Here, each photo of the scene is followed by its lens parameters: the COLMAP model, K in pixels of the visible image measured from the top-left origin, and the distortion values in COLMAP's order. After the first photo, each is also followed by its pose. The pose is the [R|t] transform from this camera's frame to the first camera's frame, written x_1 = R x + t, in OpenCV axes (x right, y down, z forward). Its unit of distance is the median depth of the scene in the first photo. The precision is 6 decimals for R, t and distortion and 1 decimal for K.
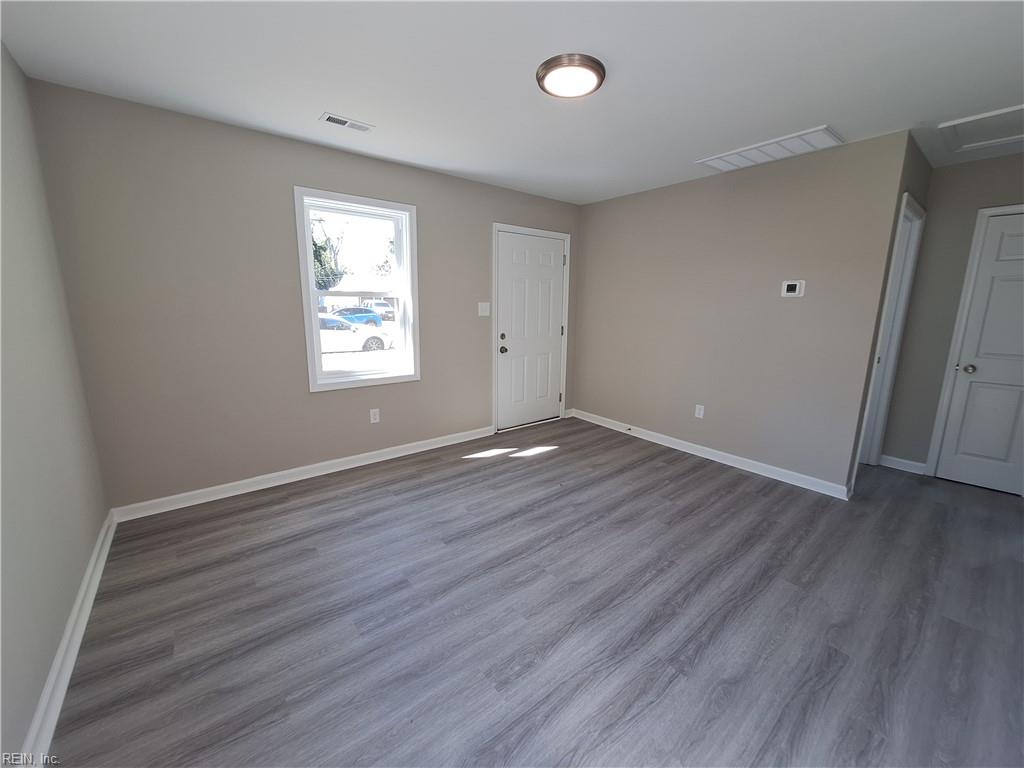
lens RADIAL K [[405.1, 0, 513.5], [0, 405.1, 379.2], [0, 0, 1]] dist [-0.002163, -0.000135]
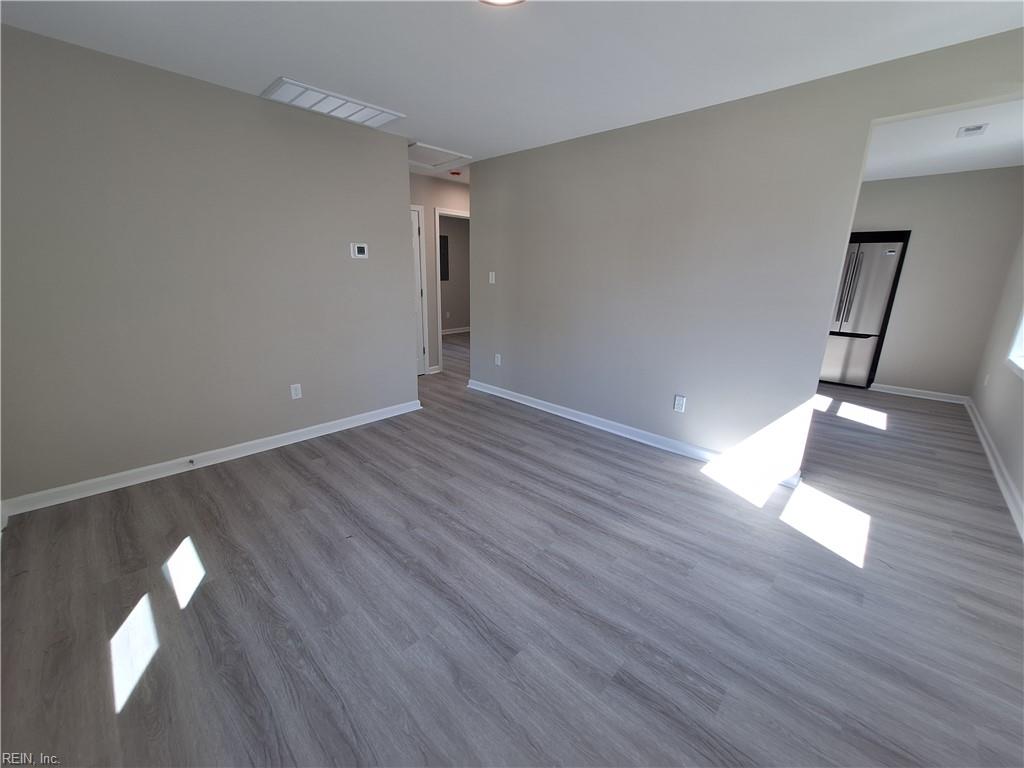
lens RADIAL K [[405.1, 0, 513.5], [0, 405.1, 379.2], [0, 0, 1]] dist [-0.002163, -0.000135]
pose [[-0.133444, -0.270363, 0.953465, -0.596493], [0.163448, 0.942892, 0.290241, -0.171264], [-0.977485, 0.194573, -0.081633, 0.876341]]
